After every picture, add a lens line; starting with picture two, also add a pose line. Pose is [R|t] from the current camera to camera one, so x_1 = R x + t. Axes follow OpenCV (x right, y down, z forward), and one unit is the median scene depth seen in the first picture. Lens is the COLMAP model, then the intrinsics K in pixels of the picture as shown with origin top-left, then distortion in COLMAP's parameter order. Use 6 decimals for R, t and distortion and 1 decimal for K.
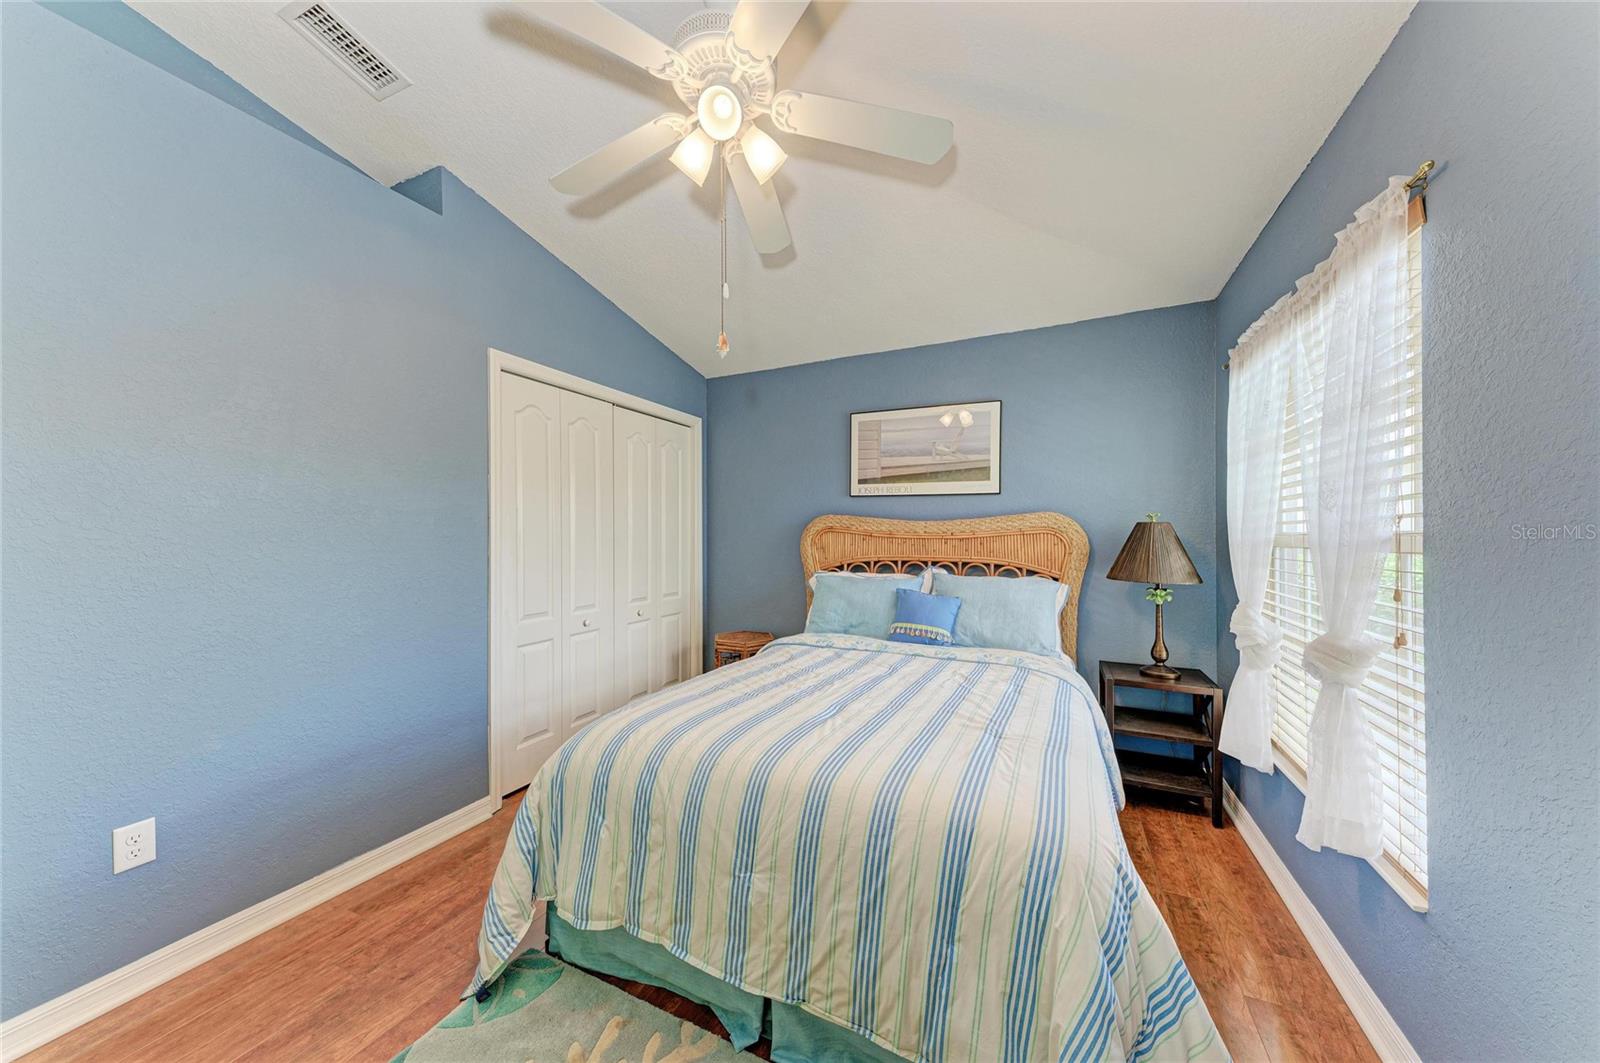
lens RADIAL K [[541.5, 0, 801.6], [0, 541.5, 528.7], [0, 0, 1]] dist [0.018270, -0.004352]
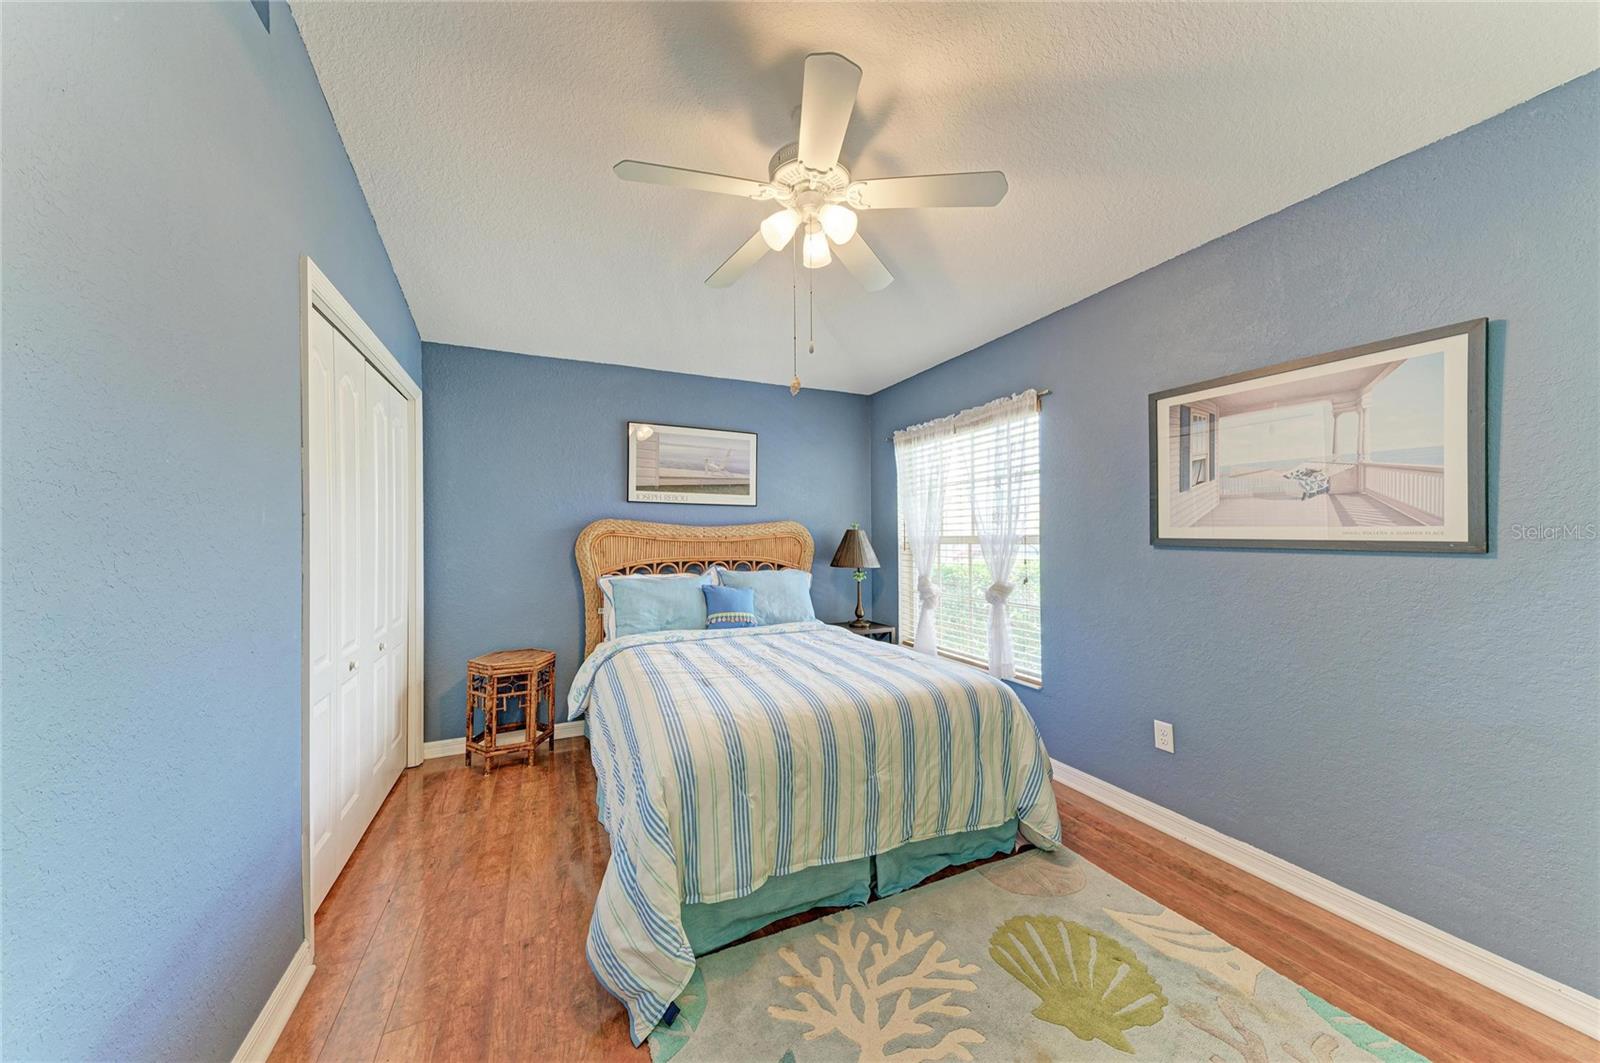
lens RADIAL K [[541.5, 0, 799.2], [0, 541.5, 529.6], [0, 0, 1]] dist [0.018270, -0.004352]
pose [[0.644030, 0.009252, 0.764944, -0.556108], [-0.001733, 0.999942, -0.010634, 0.004152], [-0.764998, 0.005523, 0.644009, 0.098957]]
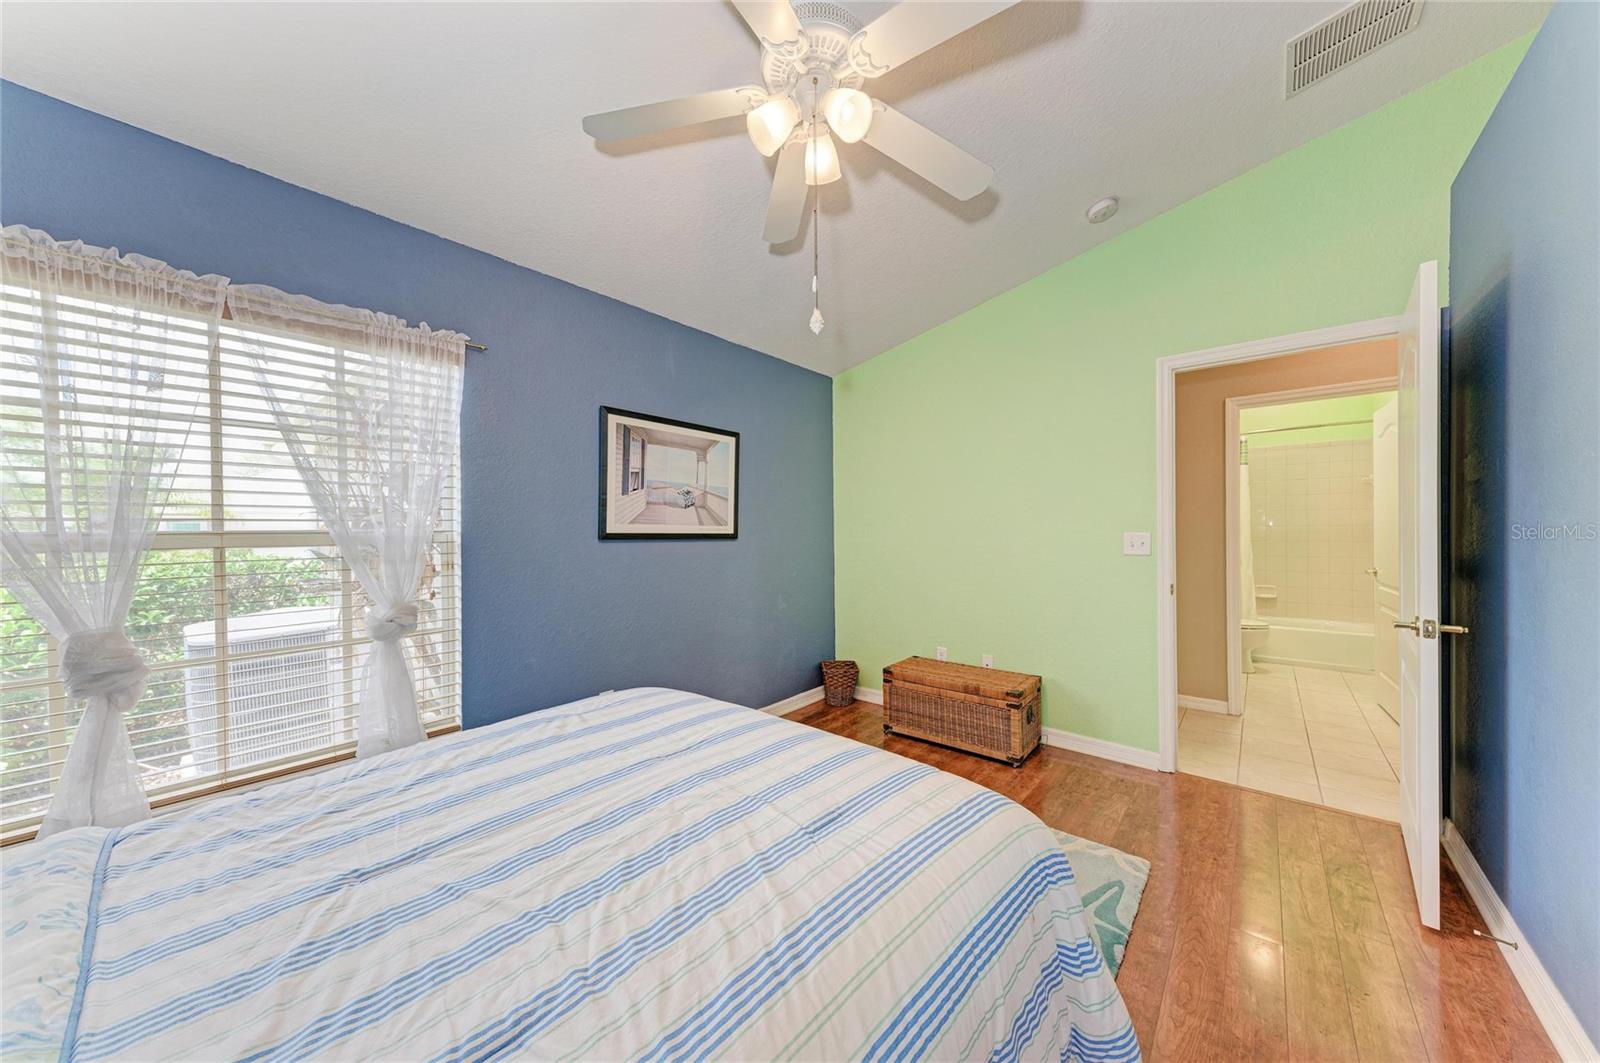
lens RADIAL K [[541.5, 0, 797.0], [0, 541.5, 534.3], [0, 0, 1]] dist [0.018270, -0.004352]
pose [[-0.965022, 0.013914, 0.261799, -0.171146], [0.012863, 0.999901, -0.005727, 0.018063], [-0.261853, -0.002159, -0.965105, 0.970235]]
